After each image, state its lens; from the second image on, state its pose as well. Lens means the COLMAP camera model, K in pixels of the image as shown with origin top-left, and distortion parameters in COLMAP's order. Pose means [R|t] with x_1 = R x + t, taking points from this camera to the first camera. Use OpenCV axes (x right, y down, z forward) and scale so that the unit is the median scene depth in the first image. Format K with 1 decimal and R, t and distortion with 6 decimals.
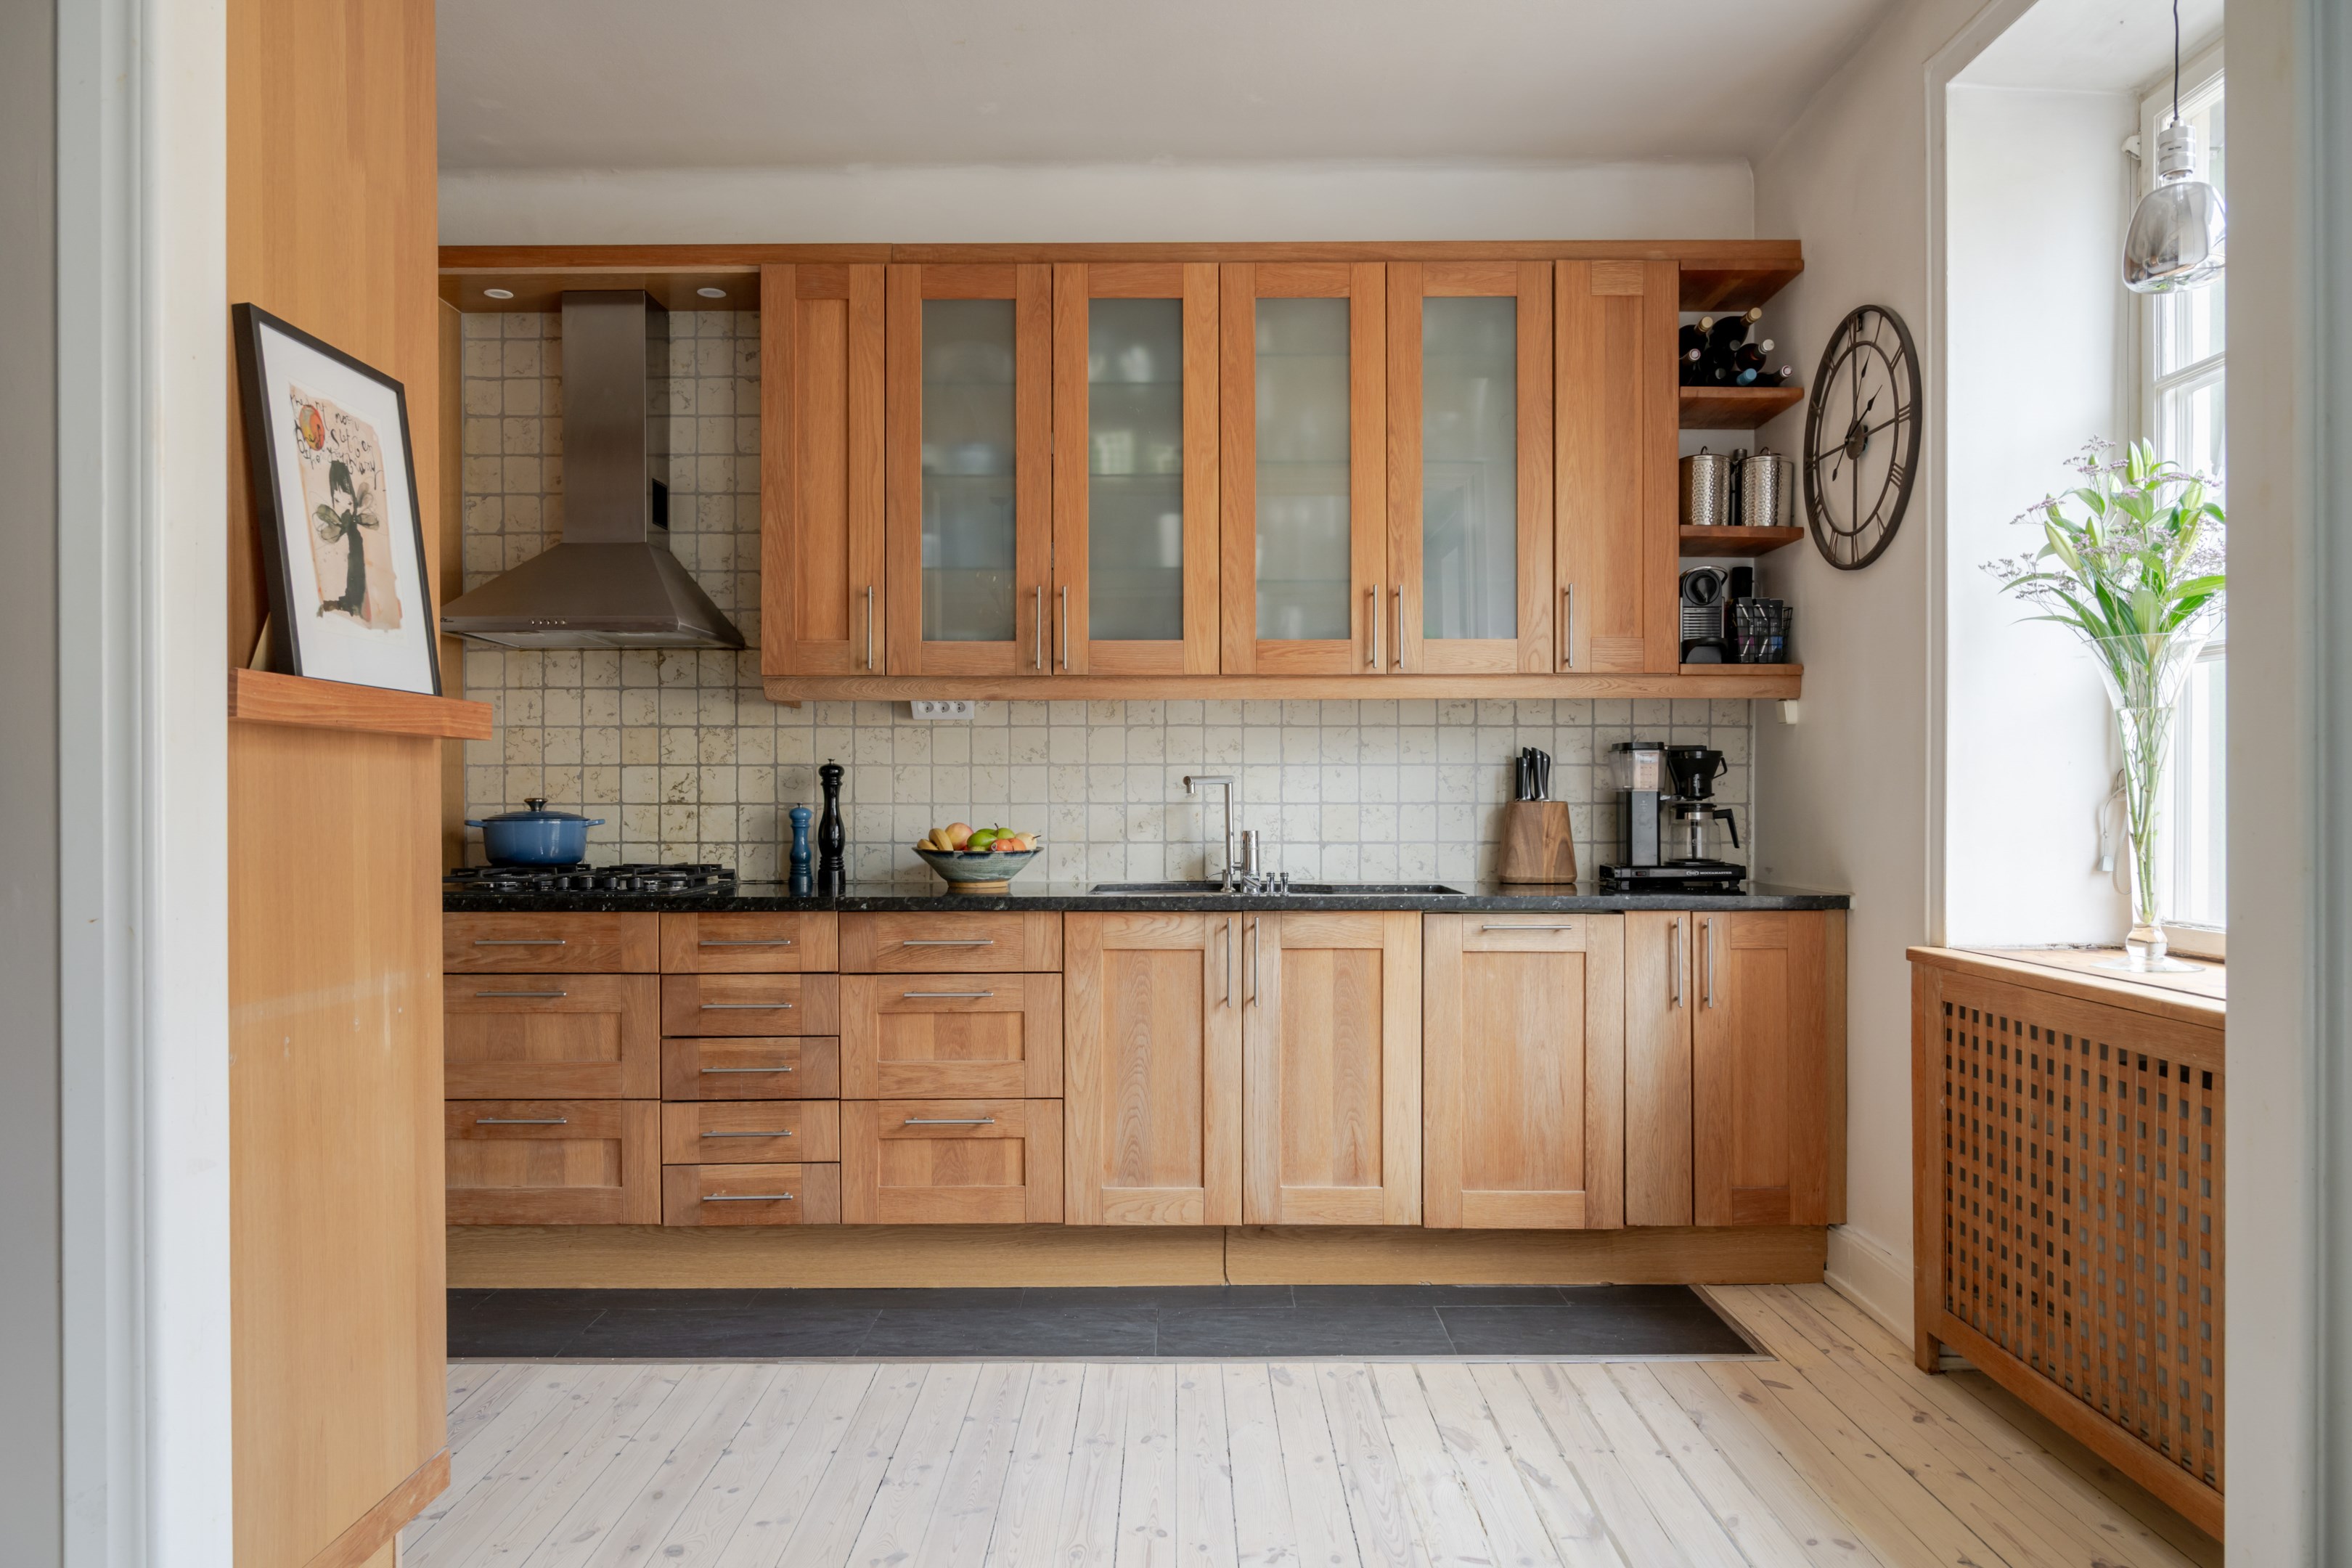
lens RADIAL K [[1579.8, 0, 1174.9], [0, 1579.8, 807.4], [0, 0, 1]] dist [-0.002432, 0.000638]
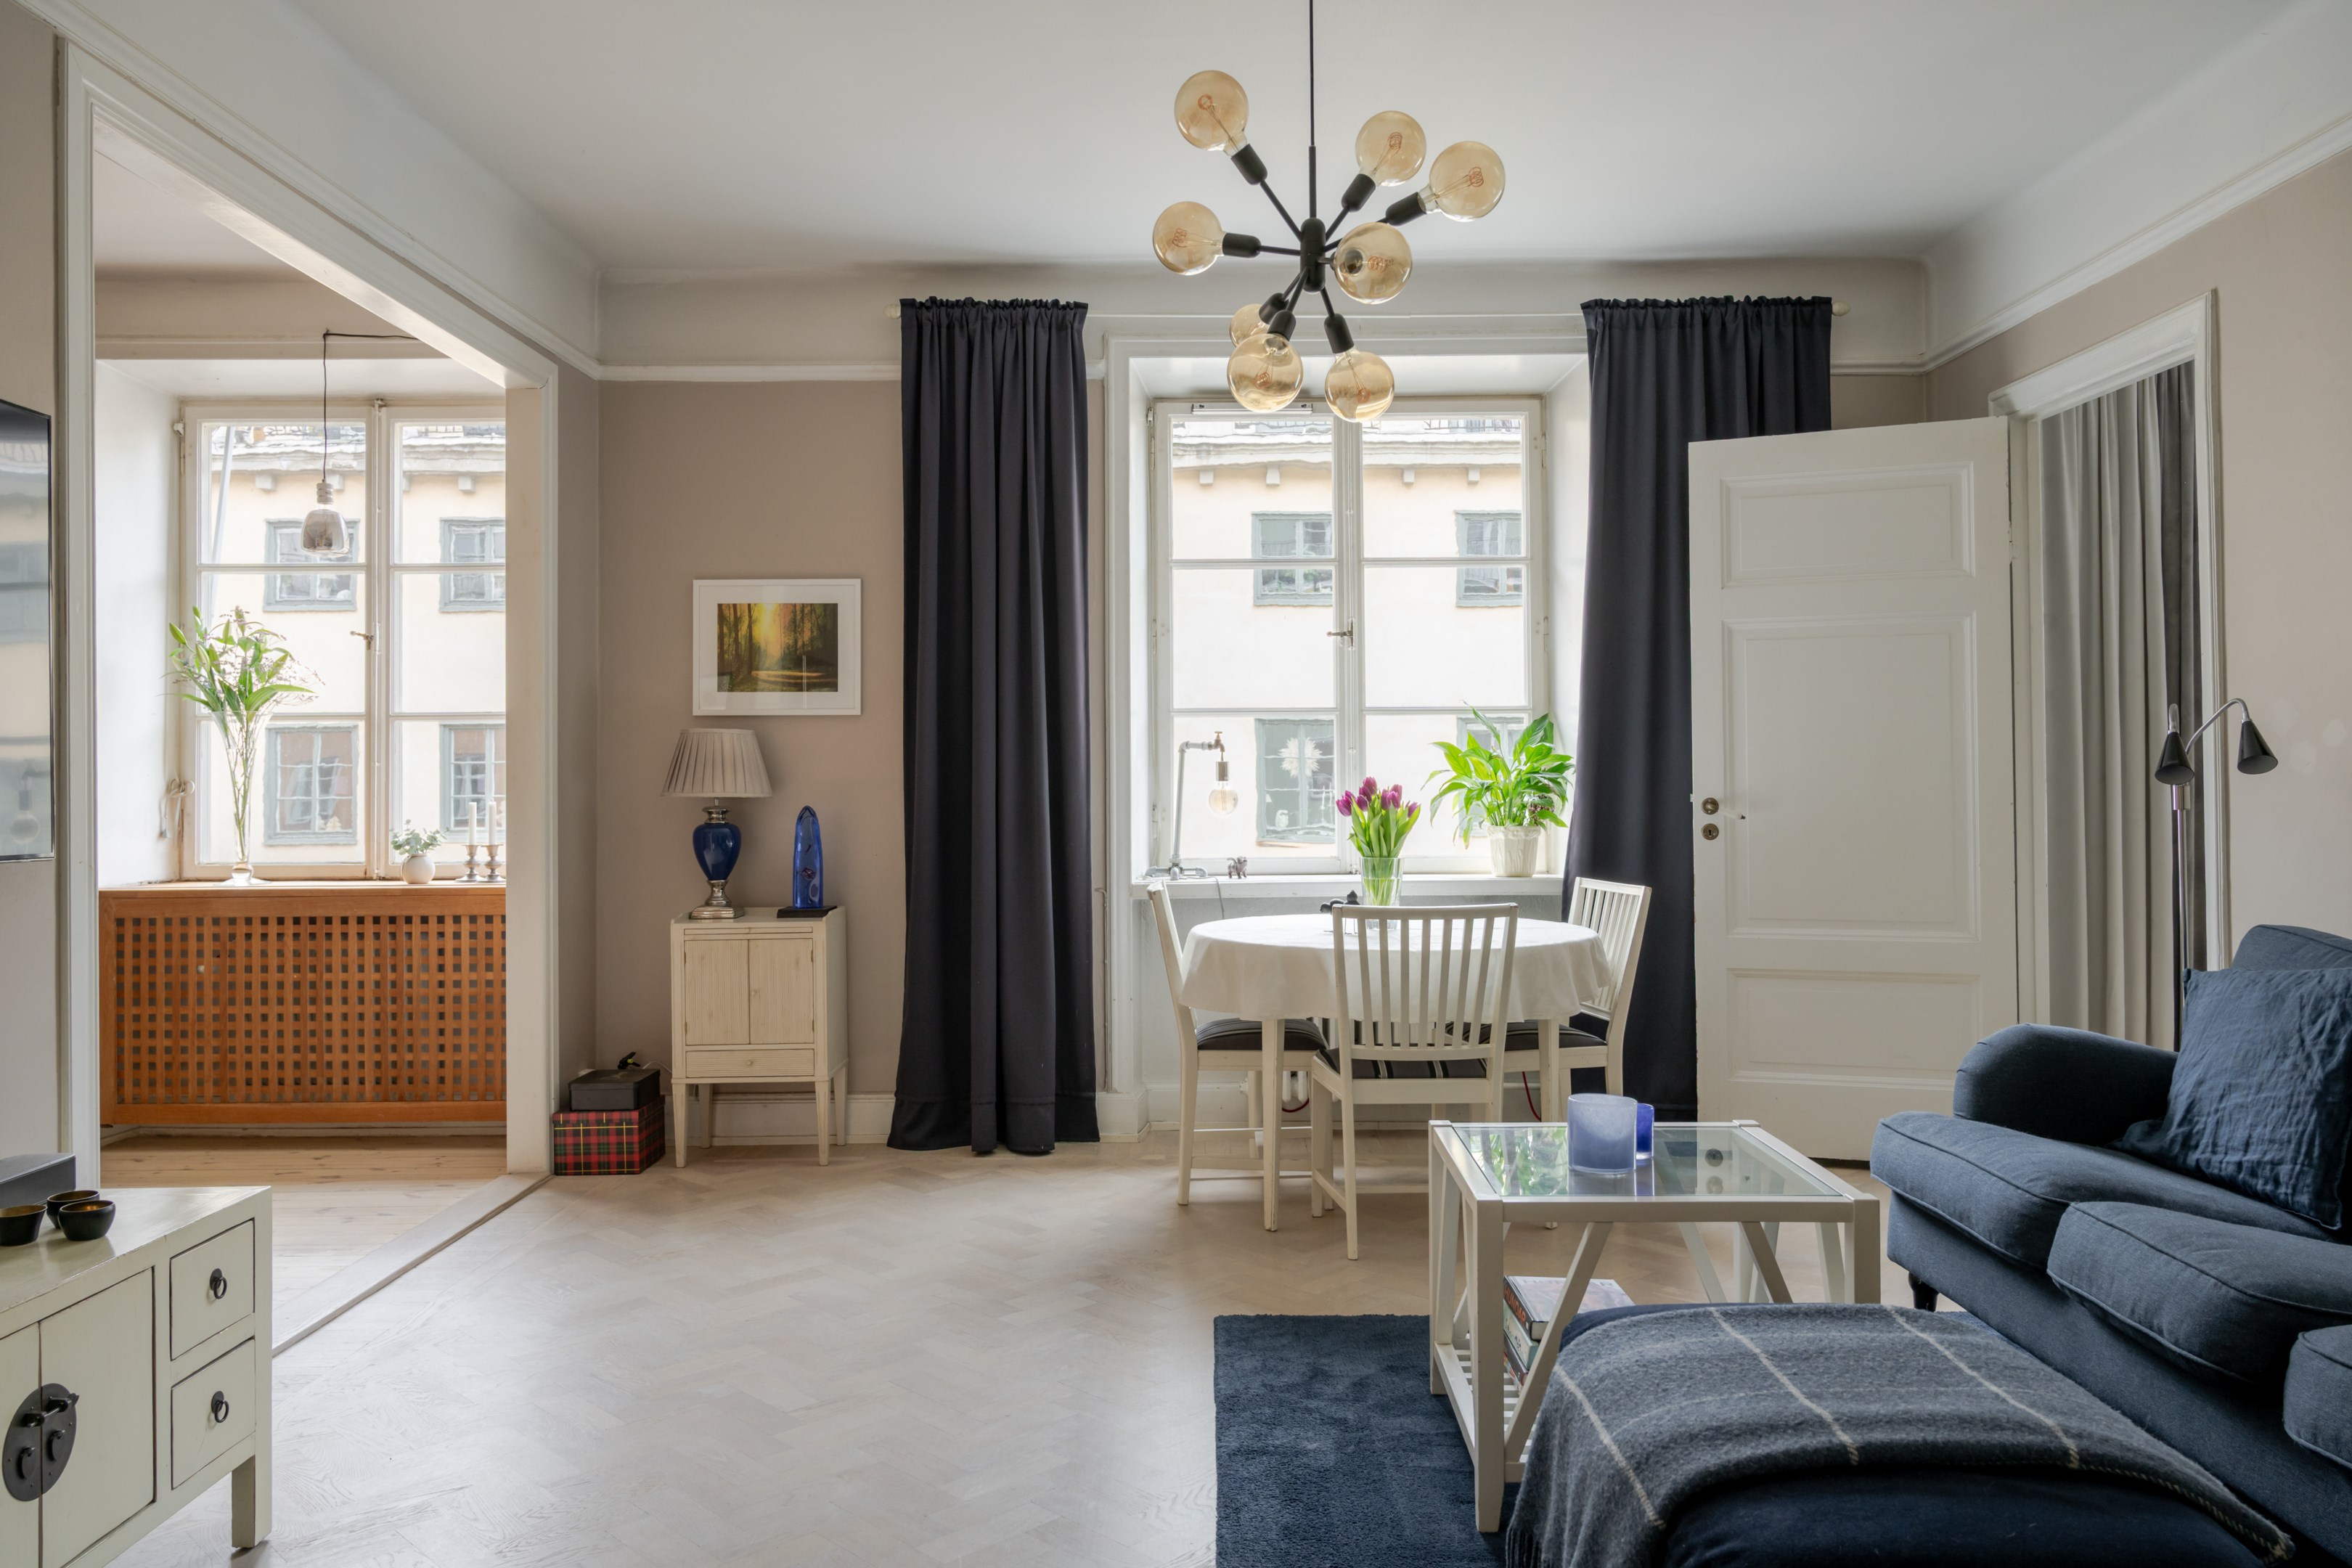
lens RADIAL K [[1683.9, 0, 1186.2], [0, 1683.9, 761.6], [0, 0, 1]] dist [-0.003154, 0.003443]
pose [[-0.005642, 0.018005, 0.999822, -1.016042], [0.013543, 0.999748, -0.017927, 0.003972], [-0.999892, 0.013440, -0.005884, -0.092947]]
